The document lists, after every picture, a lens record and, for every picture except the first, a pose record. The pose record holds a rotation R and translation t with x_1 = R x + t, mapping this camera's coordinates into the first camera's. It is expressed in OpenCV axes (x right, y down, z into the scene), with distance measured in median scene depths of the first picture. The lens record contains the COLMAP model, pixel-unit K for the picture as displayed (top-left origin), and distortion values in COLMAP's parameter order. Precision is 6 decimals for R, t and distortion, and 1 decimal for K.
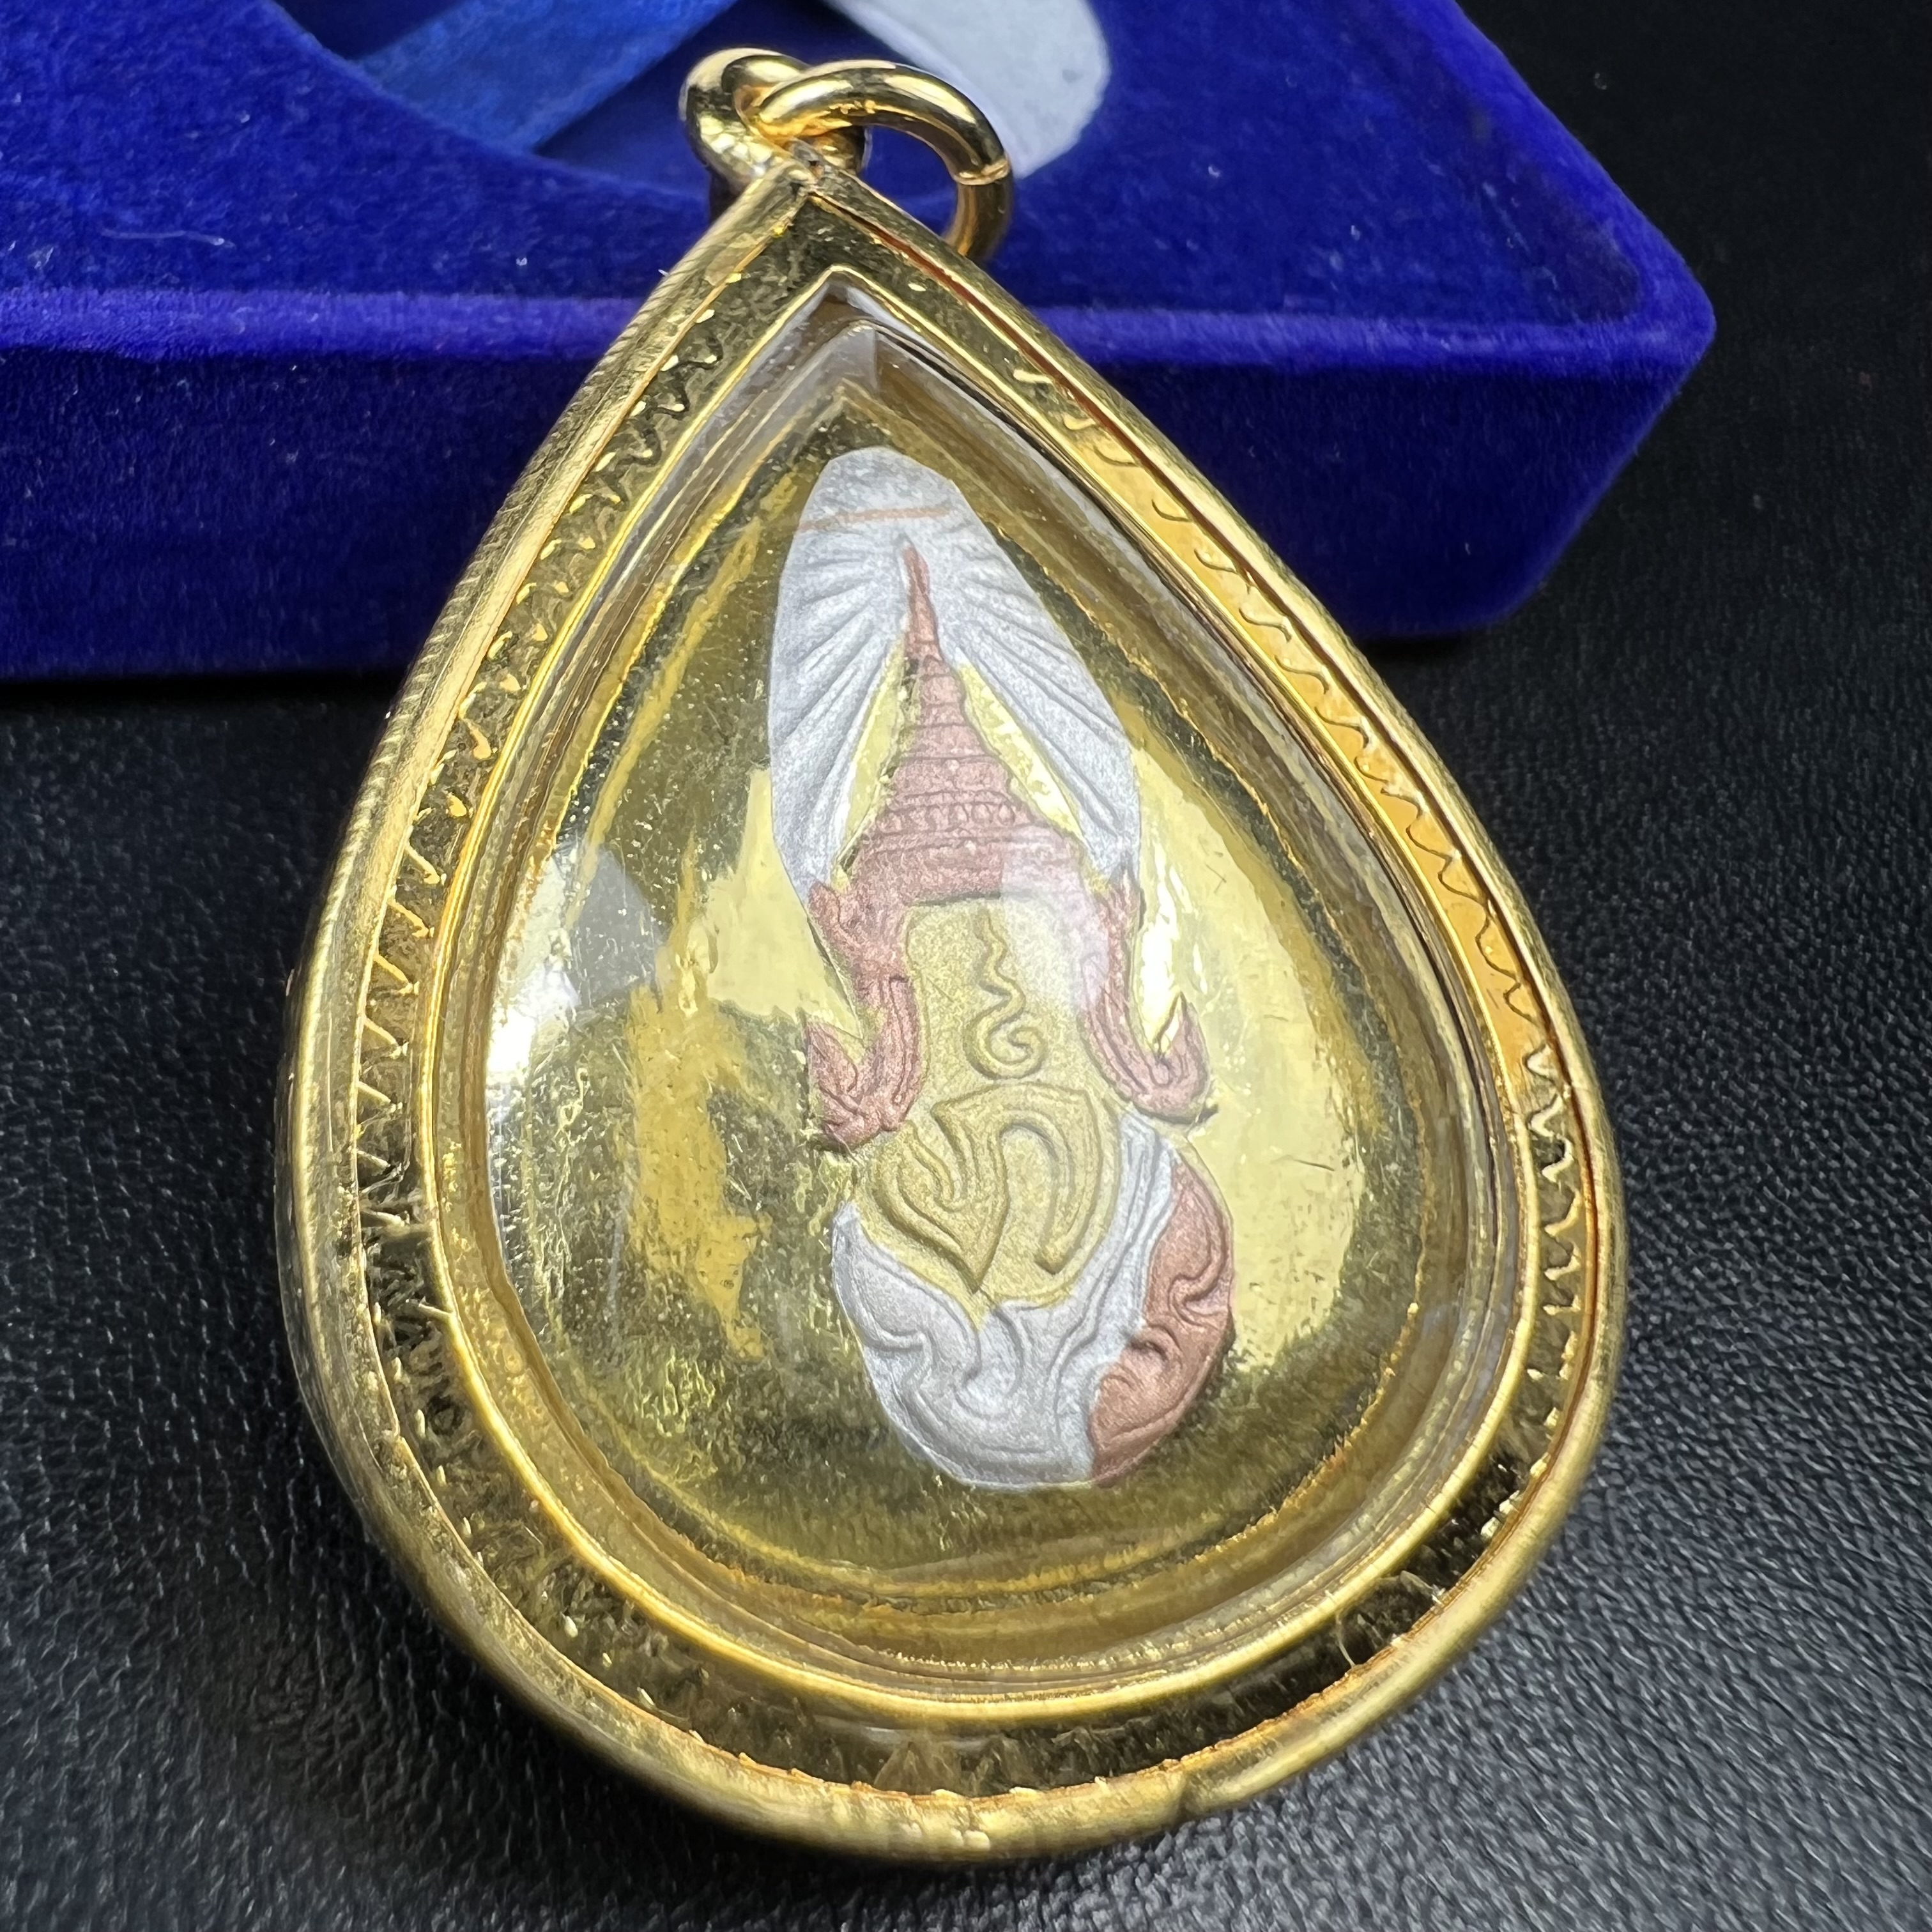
lens RADIAL K [[2031.2, 0, 922.1], [0, 2031.2, 1076.7], [0, 0, 1]] dist [-0.010488, 0.003079]
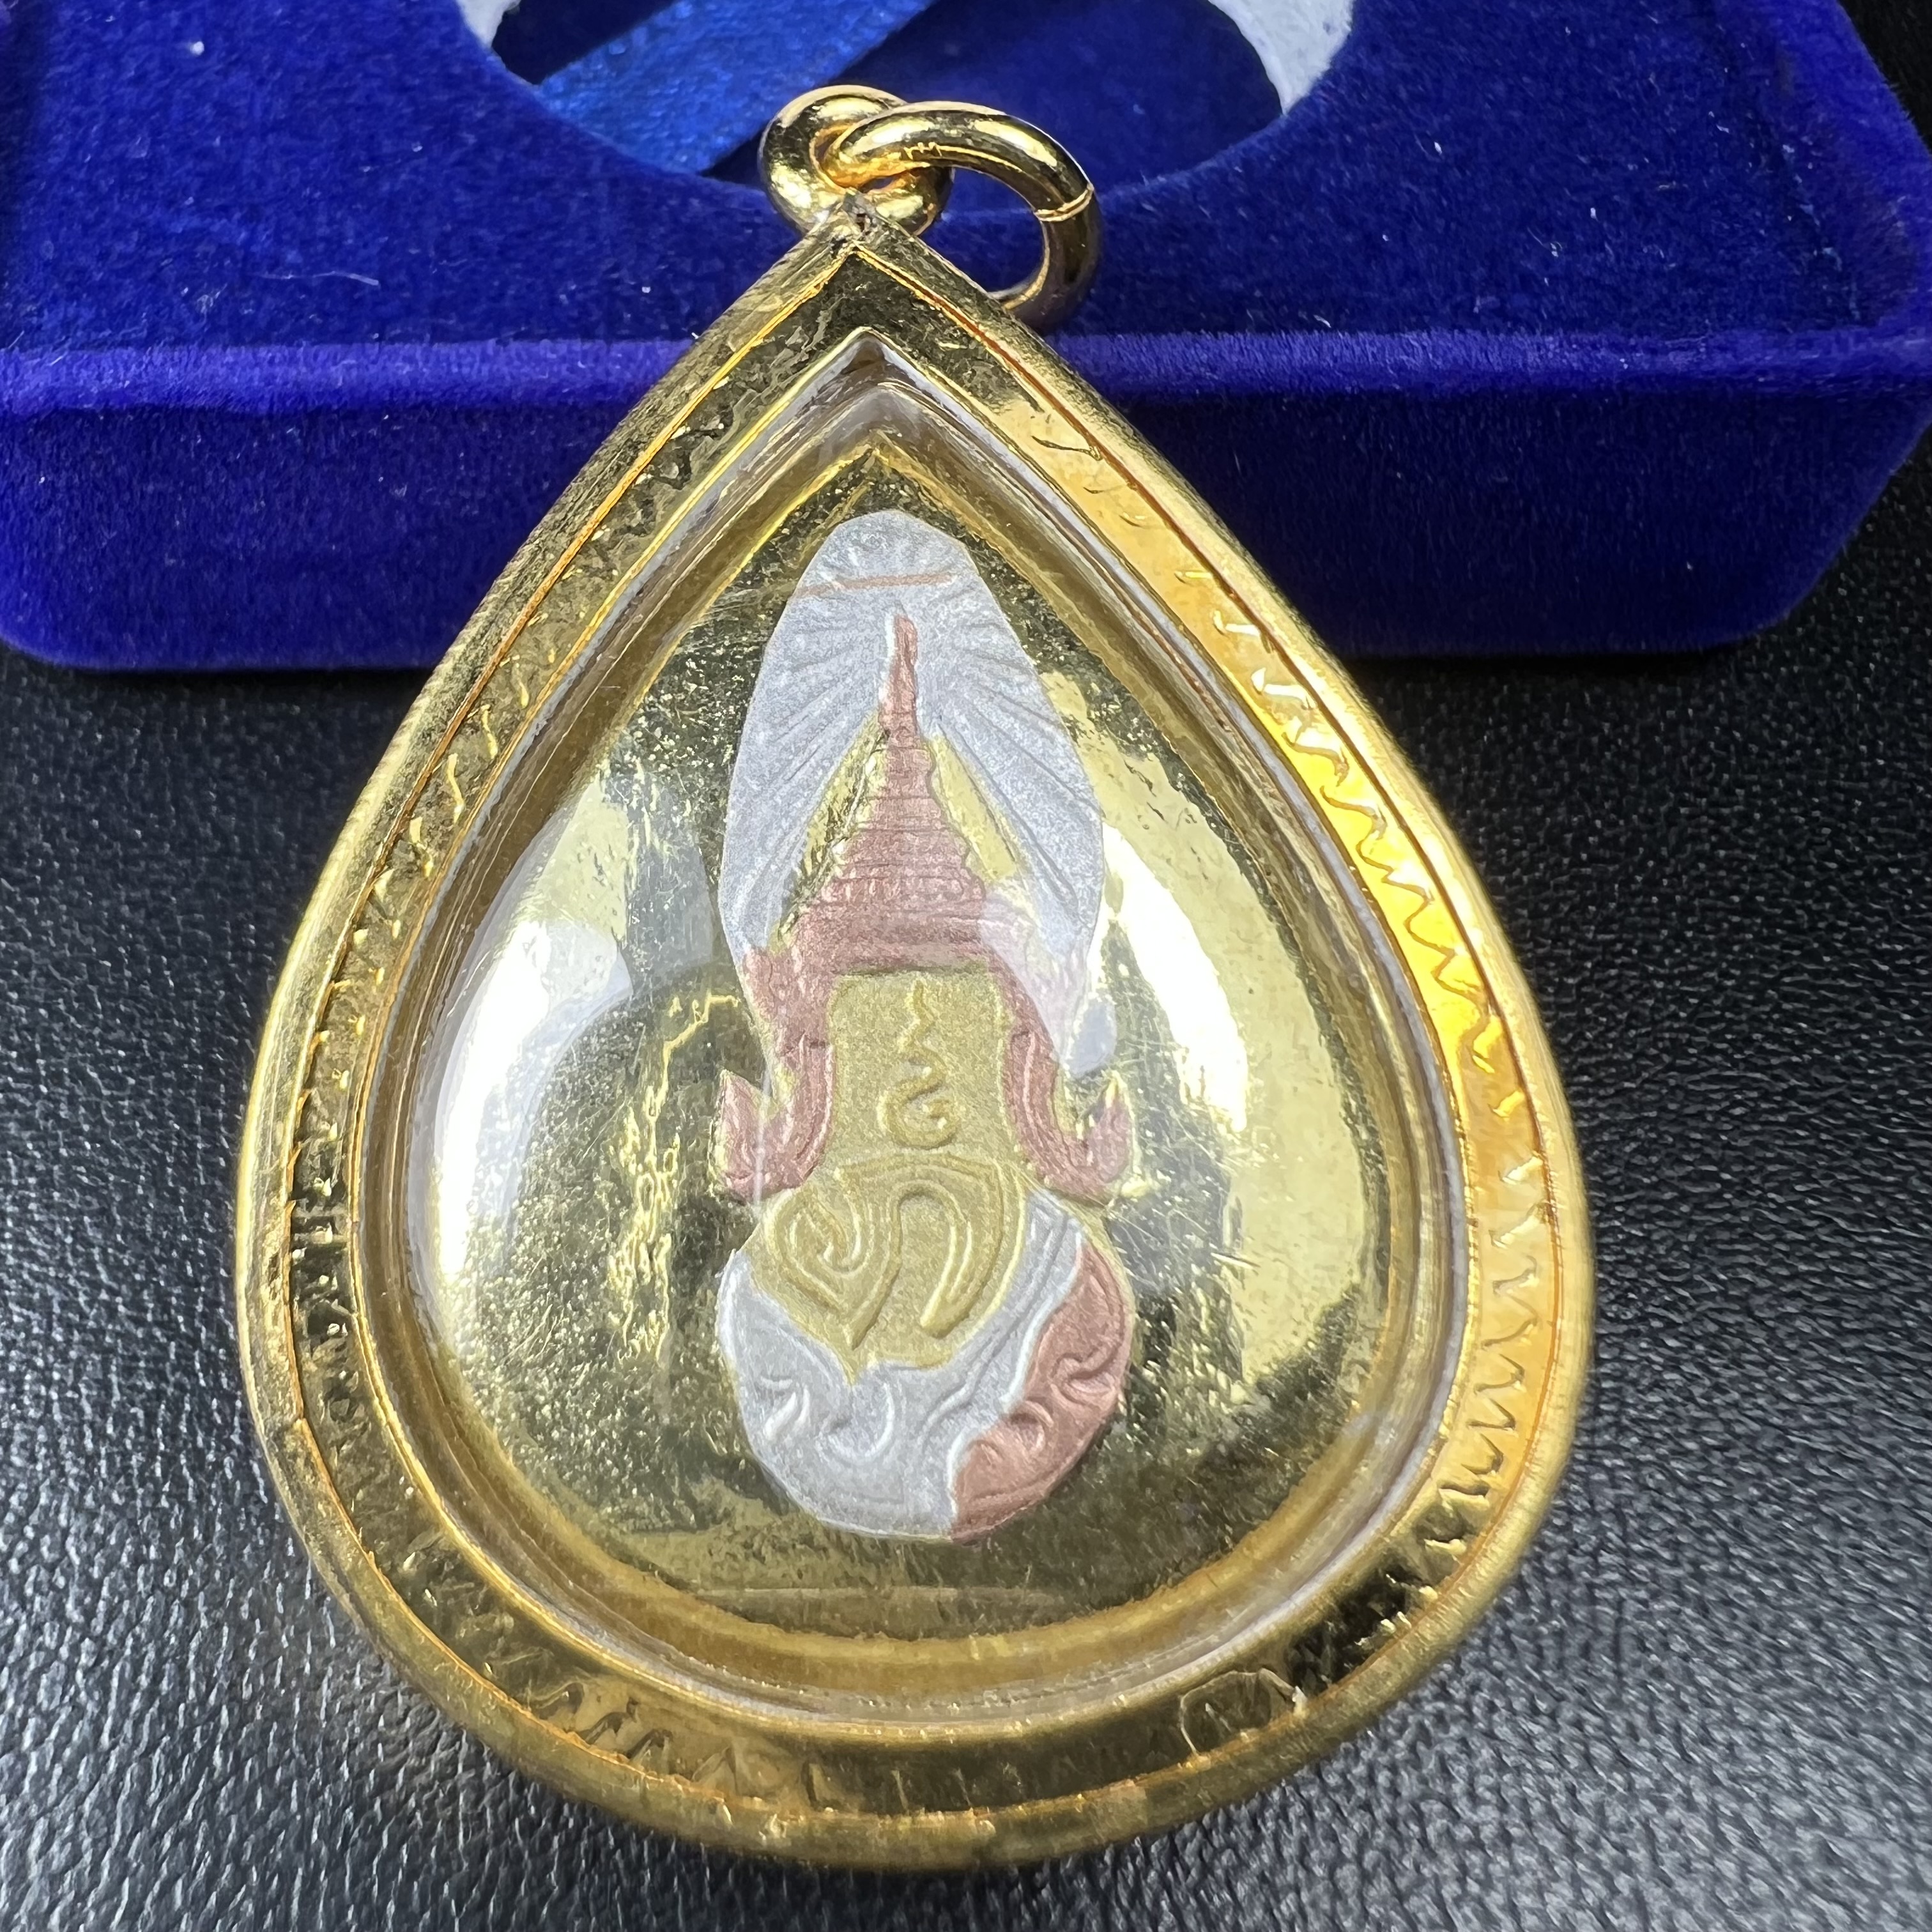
lens RADIAL K [[2067.5, 0, 897.1], [0, 2067.5, 1120.5], [0, 0, 1]] dist [-0.000618, -0.006459]
pose [[0.956975, 0.111593, -0.267855, 0.286235], [-0.085656, 0.990598, 0.106673, -0.113985], [0.277240, -0.079140, 0.957536, -0.017693]]
